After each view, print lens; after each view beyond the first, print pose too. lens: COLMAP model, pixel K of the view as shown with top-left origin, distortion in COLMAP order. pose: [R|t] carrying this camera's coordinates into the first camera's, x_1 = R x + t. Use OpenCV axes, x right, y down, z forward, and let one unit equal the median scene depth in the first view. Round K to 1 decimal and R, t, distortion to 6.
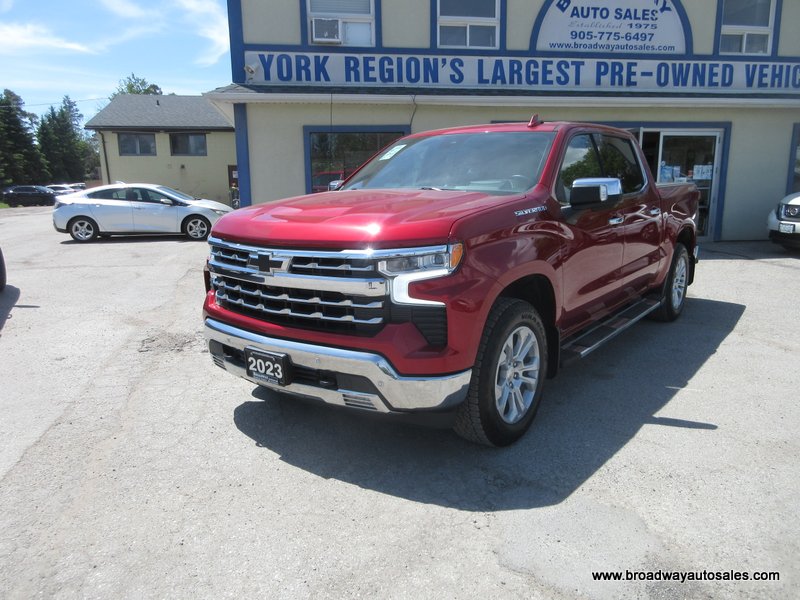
lens RADIAL K [[607.6, 0, 397.4], [0, 607.6, 298.1], [0, 0, 1]] dist [0.010132, -0.002893]
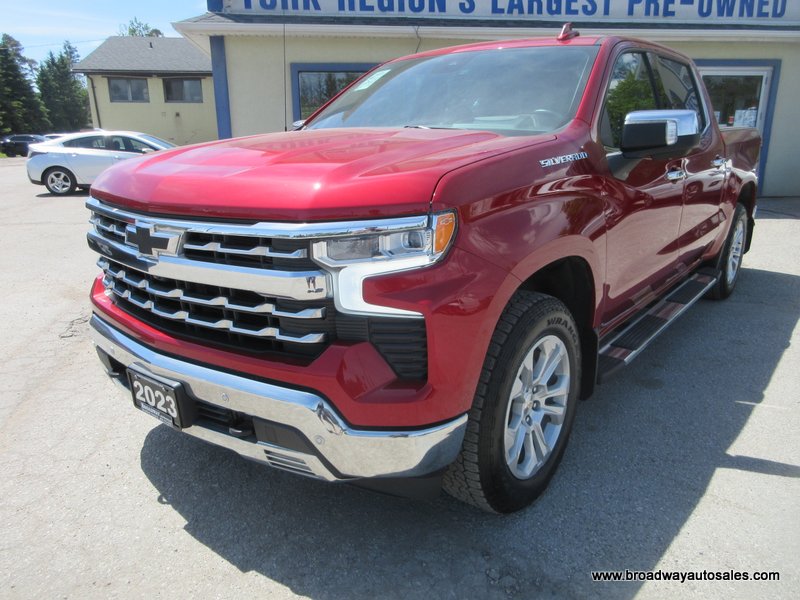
lens RADIAL K [[607.6, 0, 397.4], [0, 607.6, 298.1], [0, 0, 1]] dist [0.010132, -0.002893]
pose [[0.999838, 0.006570, -0.016738, 0.016545], [-0.005267, 0.997037, 0.076745, -0.013922], [0.017192, -0.076644, 0.996910, 0.106025]]
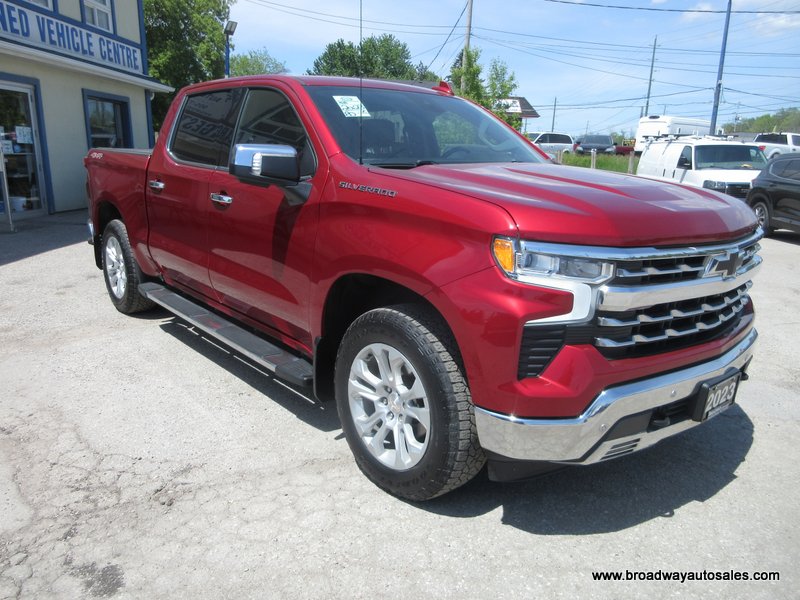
lens RADIAL K [[607.6, 0, 397.4], [0, 607.6, 298.1], [0, 0, 1]] dist [0.010132, -0.002893]
pose [[0.209093, -0.211347, 0.954784, -0.306205], [0.155662, 0.971110, 0.180872, -0.064239], [-0.965427, 0.110804, 0.235951, 0.360066]]
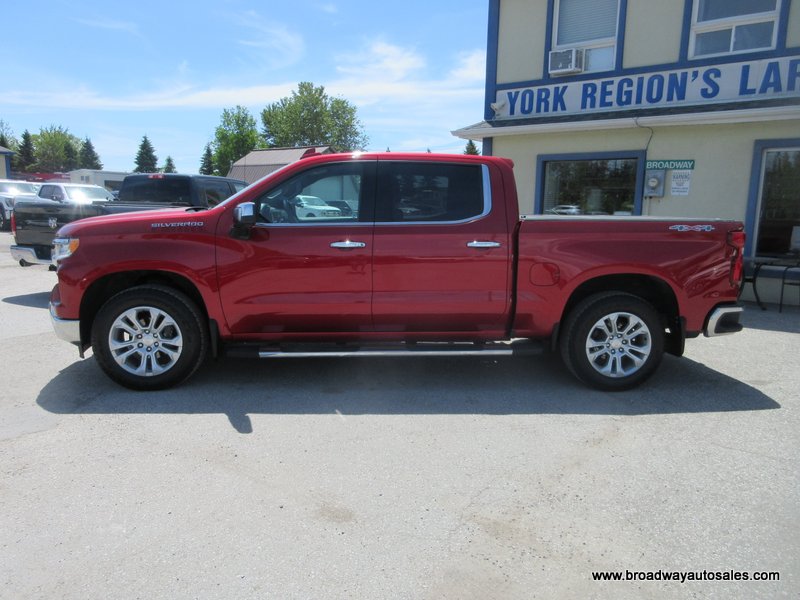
lens RADIAL K [[614.9, 0, 391.3], [0, 614.9, 300.3], [0, 0, 1]] dist [0.027647, -0.002032]
pose [[0.645401, 0.146924, -0.749580, 0.532806], [-0.171560, 0.984137, 0.045183, -0.041442], [0.744328, 0.099437, 0.660370, 0.135646]]
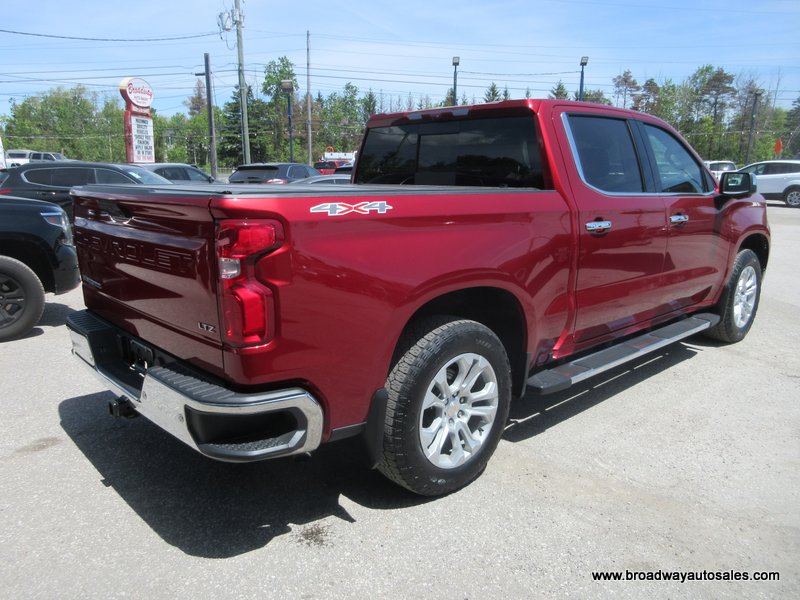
lens RADIAL K [[607.6, 0, 397.4], [0, 607.6, 298.1], [0, 0, 1]] dist [0.010132, -0.002893]
pose [[-0.986076, -0.022651, 0.164747, 0.128925], [0.043328, 0.921469, 0.386028, -0.187714], [-0.160553, 0.387791, -0.907657, 0.945774]]
